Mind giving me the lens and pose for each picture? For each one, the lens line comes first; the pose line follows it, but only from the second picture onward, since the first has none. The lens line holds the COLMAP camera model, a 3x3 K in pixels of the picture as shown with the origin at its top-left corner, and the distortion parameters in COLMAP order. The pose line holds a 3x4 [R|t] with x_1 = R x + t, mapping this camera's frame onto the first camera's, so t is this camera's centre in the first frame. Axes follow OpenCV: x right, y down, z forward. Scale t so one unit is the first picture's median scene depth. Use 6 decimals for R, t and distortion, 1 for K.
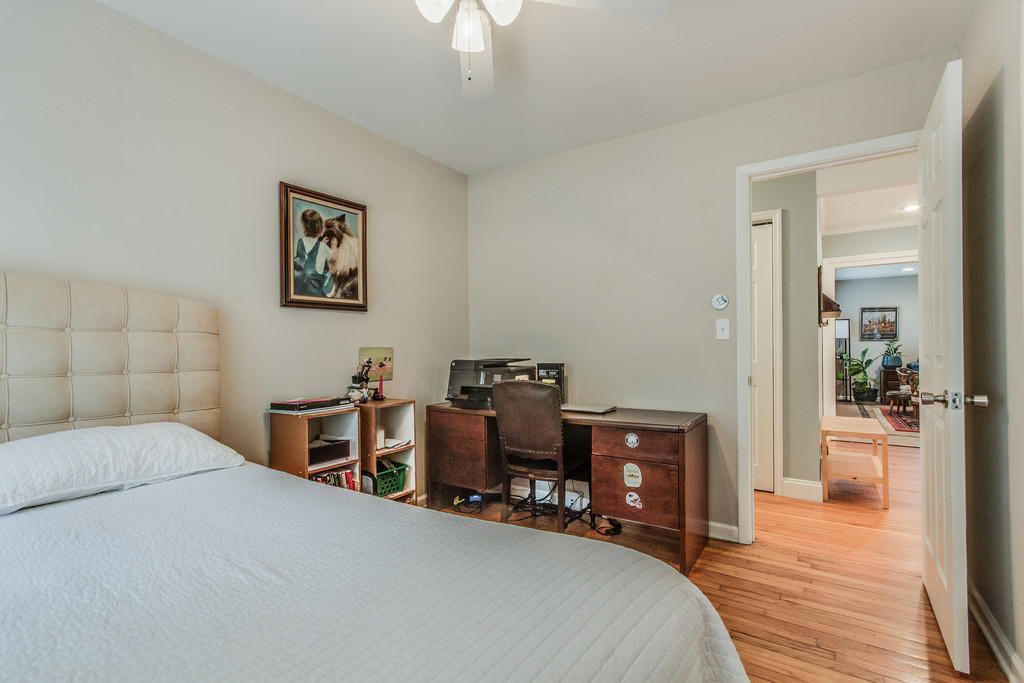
lens RADIAL K [[472.3, 0, 520.3], [0, 472.3, 345.8], [0, 0, 1]] dist [0.005155, 0.000722]
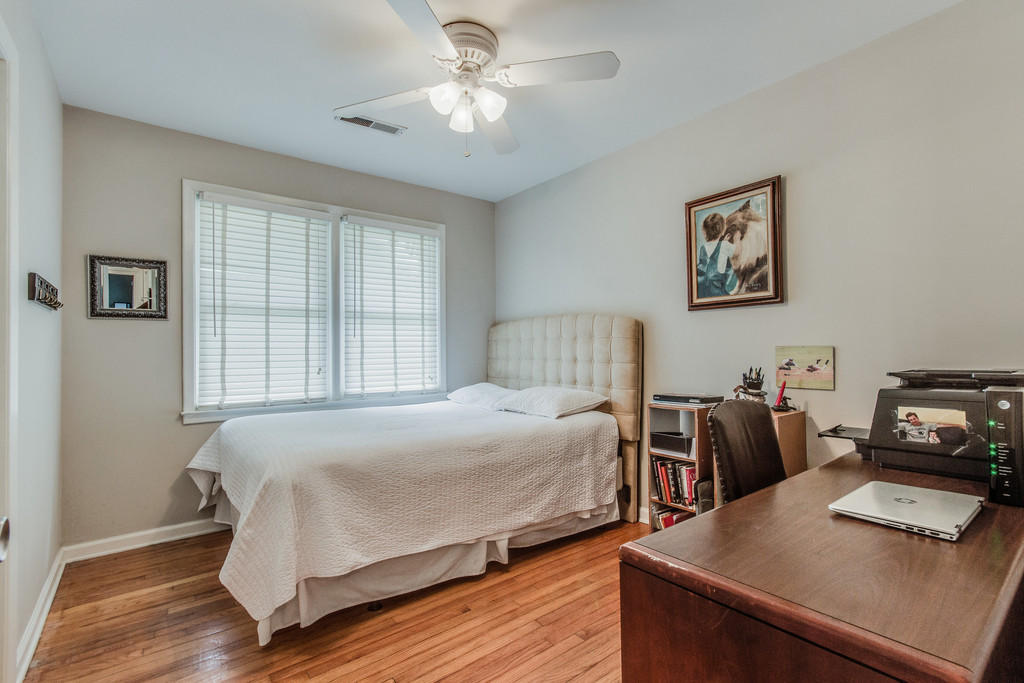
lens RADIAL K [[472.3, 0, 520.3], [0, 472.3, 345.8], [0, 0, 1]] dist [0.005155, 0.000722]
pose [[-0.299563, 0.005152, -0.954063, 0.656913], [0.014812, 0.999890, 0.000748, -0.005127], [0.953962, -0.013907, -0.299606, 0.879154]]
